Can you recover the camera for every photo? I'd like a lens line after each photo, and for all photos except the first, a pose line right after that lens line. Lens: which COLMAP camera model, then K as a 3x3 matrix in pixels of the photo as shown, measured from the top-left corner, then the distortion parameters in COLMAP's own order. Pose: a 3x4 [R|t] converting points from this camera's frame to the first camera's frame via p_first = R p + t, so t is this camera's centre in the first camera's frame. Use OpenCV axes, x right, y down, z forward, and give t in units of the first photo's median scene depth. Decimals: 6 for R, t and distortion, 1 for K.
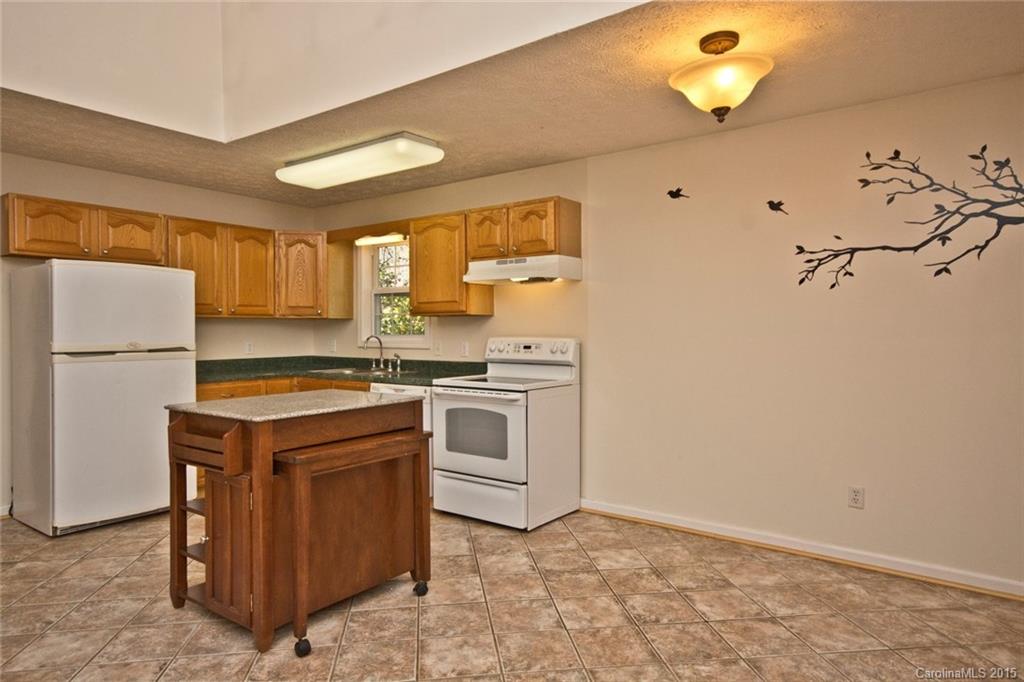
lens RADIAL K [[626.0, 0, 510.7], [0, 626.0, 340.5], [0, 0, 1]] dist [0.013491, 0.006331]
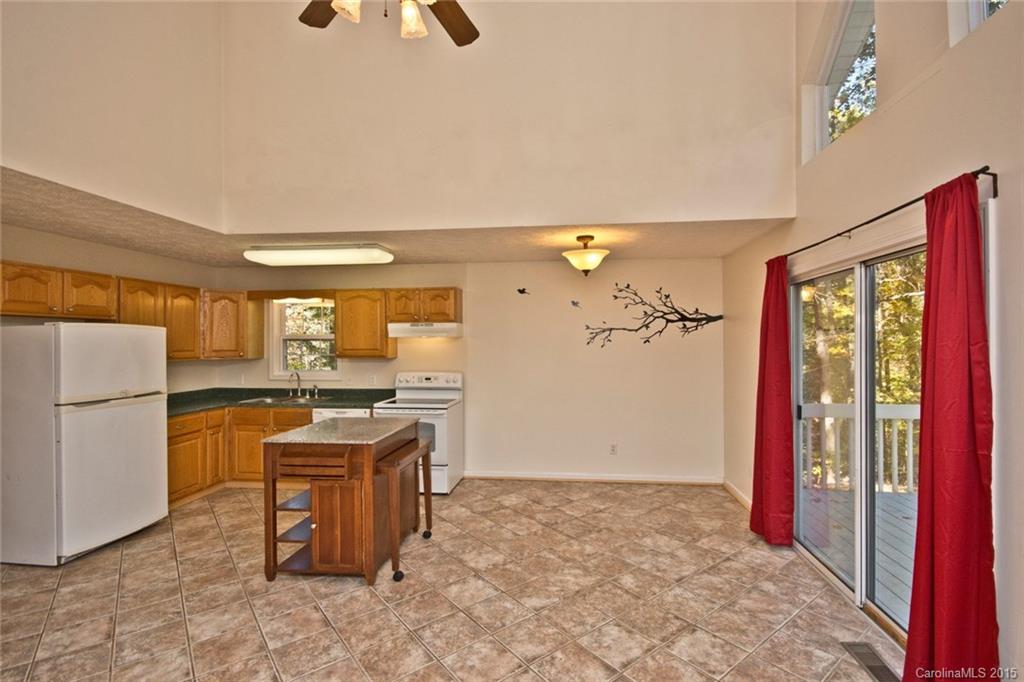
lens RADIAL K [[474.7, 0, 529.2], [0, 474.7, 343.6], [0, 0, 1]] dist [-0.000717, -0.002080]
pose [[0.854633, -0.002163, 0.519228, -0.442593], [0.009615, 0.999886, -0.011660, -0.072169], [-0.519143, 0.014958, 0.854556, -0.172614]]
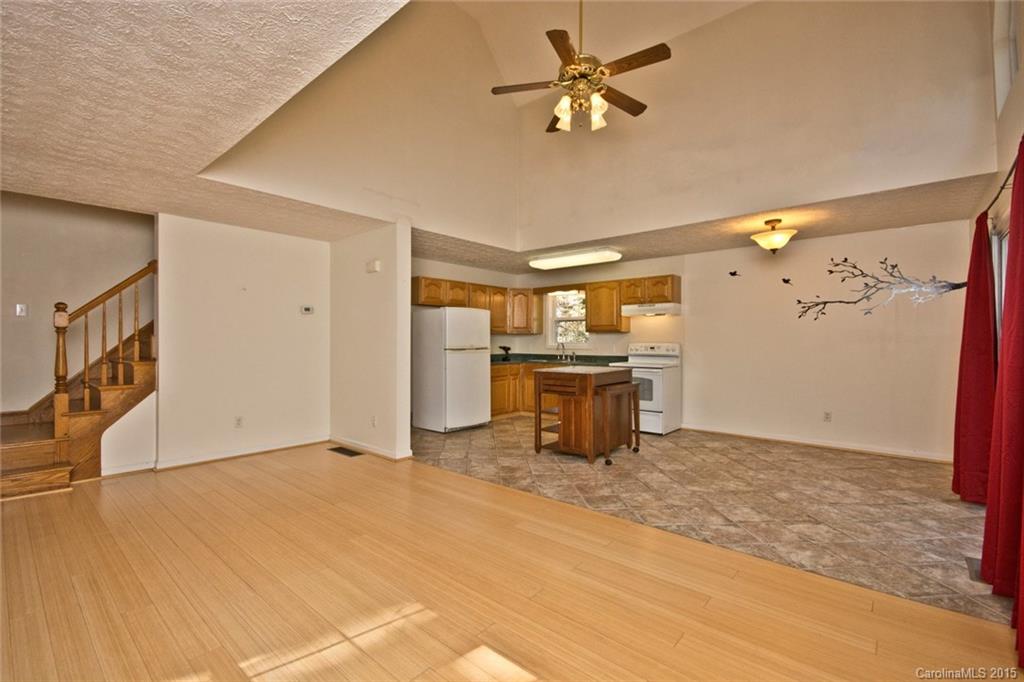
lens RADIAL K [[450.9, 0, 508.8], [0, 450.9, 342.6], [0, 0, 1]] dist [0.000661, -0.006277]
pose [[0.997474, 0.001762, -0.071007, -0.391193], [-0.002690, 0.999912, -0.012968, 0.016071], [0.070977, 0.013127, 0.997392, -0.563574]]
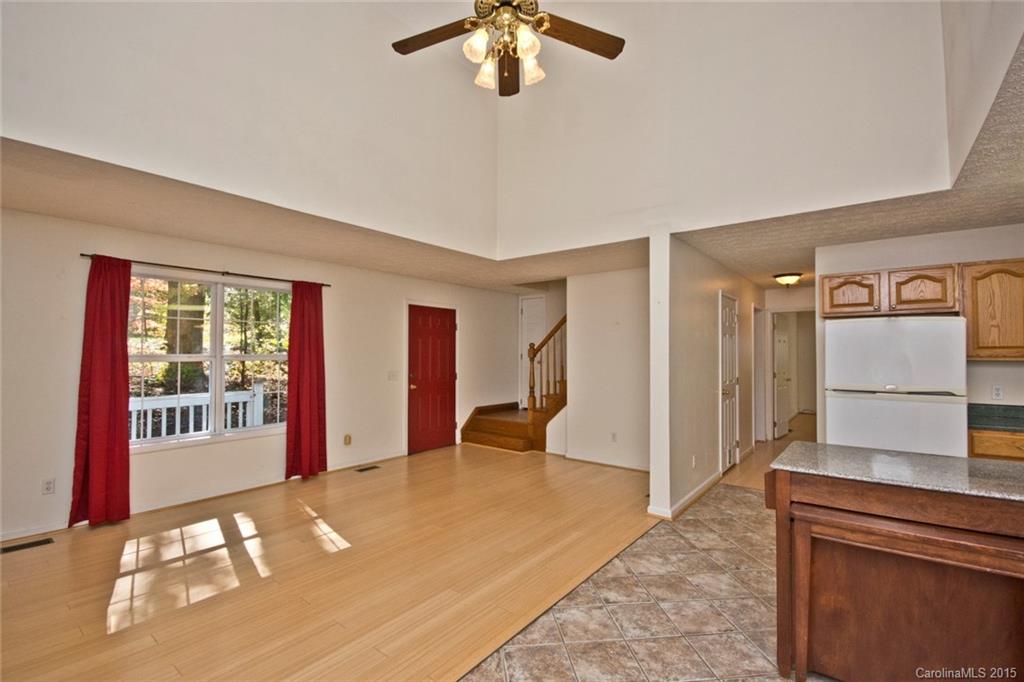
lens RADIAL K [[450.9, 0, 501.5], [0, 450.9, 343.5], [0, 0, 1]] dist [0.000661, -0.006277]
pose [[-0.044231, -0.022646, -0.998765, 0.284352], [-0.015644, 0.999636, -0.021973, -0.046266], [0.998899, 0.014653, -0.044569, 0.341534]]
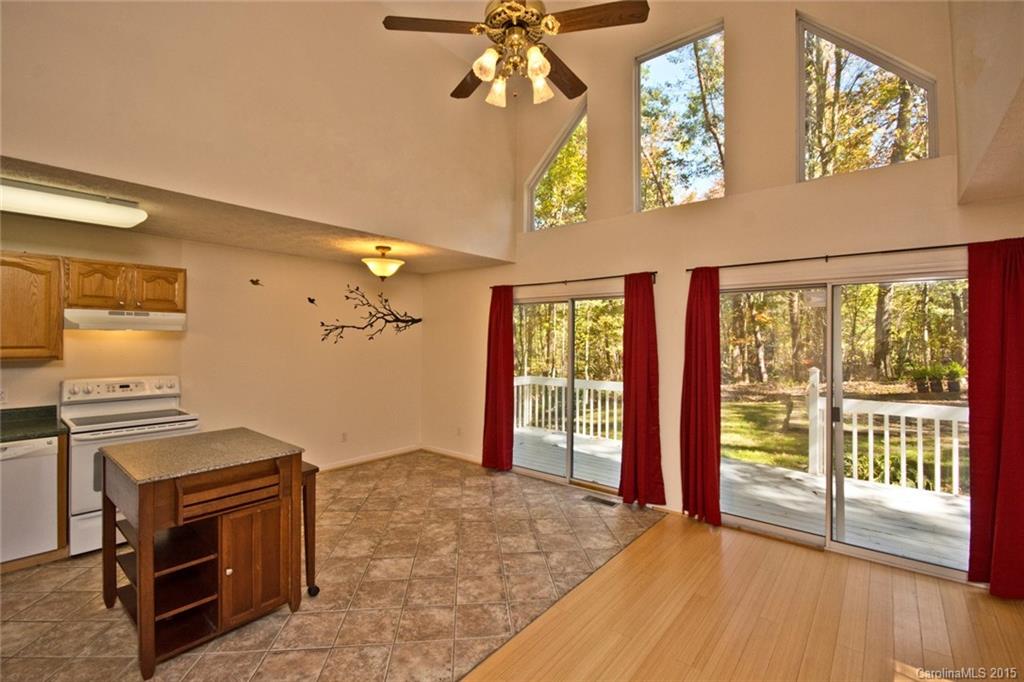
lens RADIAL K [[450.9, 0, 517.2], [0, 450.9, 335.1], [0, 0, 1]] dist [0.000661, -0.006277]
pose [[0.033812, 0.008021, 0.999396, -0.925601], [0.005900, 0.999949, -0.008225, -0.086085], [-0.999411, 0.006174, 0.033763, 0.292051]]
